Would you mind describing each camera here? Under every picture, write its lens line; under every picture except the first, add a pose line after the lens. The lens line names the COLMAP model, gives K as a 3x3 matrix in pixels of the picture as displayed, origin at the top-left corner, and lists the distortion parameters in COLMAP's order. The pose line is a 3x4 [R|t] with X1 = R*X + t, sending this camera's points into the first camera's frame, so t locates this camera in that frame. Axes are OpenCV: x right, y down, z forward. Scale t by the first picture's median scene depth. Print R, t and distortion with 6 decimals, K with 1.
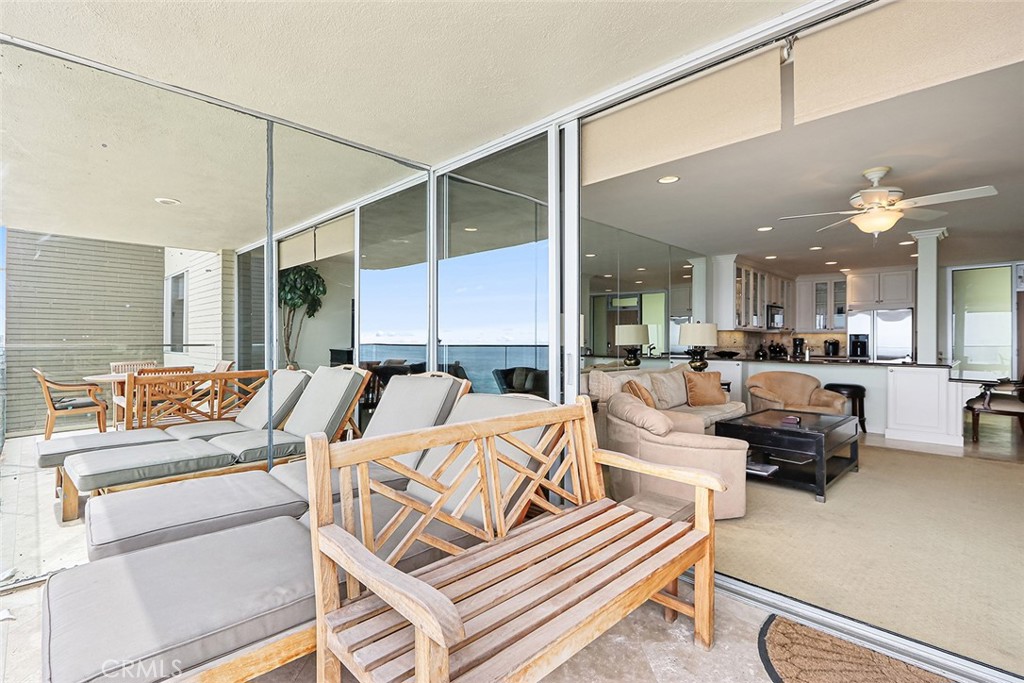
lens RADIAL K [[483.8, 0, 478.8], [0, 483.8, 338.2], [0, 0, 1]] dist [0.003648, -0.001597]
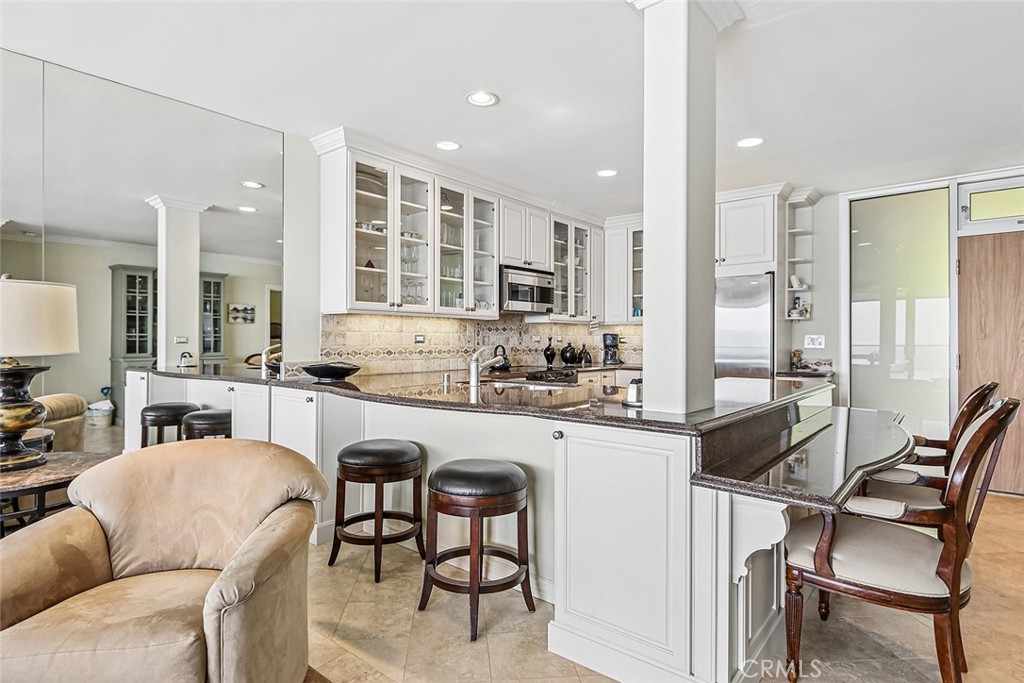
lens RADIAL K [[553.0, 0, 514.1], [0, 553.0, 345.0], [0, 0, 1]] dist [0.005837, -0.000920]
pose [[0.991034, -0.002289, 0.133588, 0.651854], [0.000144, 0.999871, 0.016070, 0.003235], [-0.133608, -0.015907, 0.990907, 0.555089]]
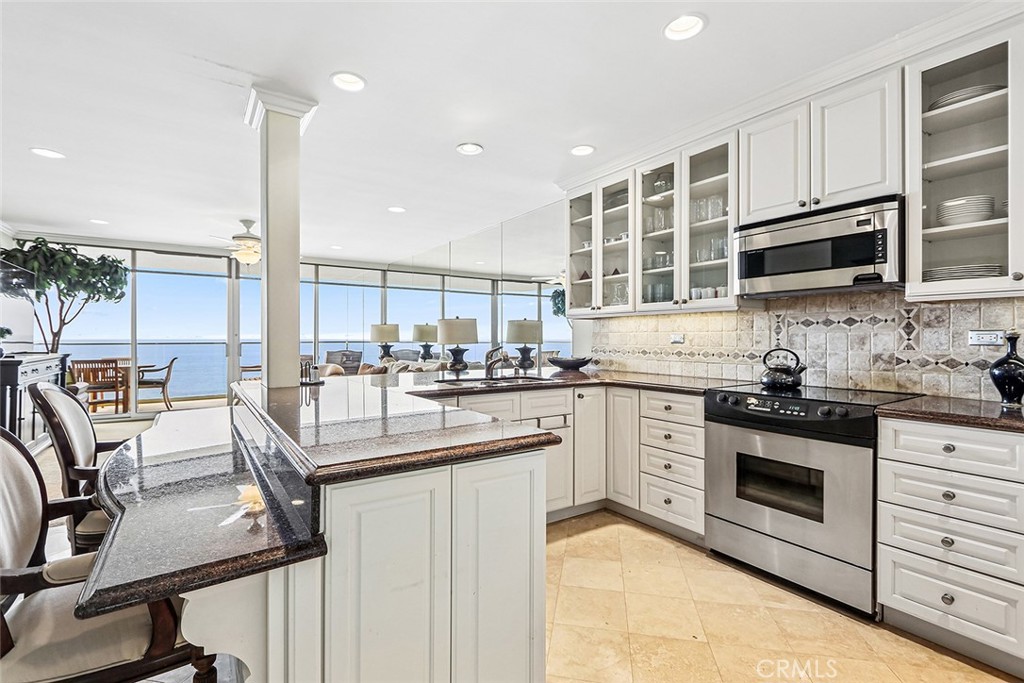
lens RADIAL K [[483.8, 0, 509.6], [0, 483.8, 334.8], [0, 0, 1]] dist [0.003648, -0.001597]
pose [[-0.179489, -0.006905, -0.983736, 1.151525], [0.008073, 0.999931, -0.008492, 0.005224], [0.983727, -0.009466, -0.179421, 1.118808]]
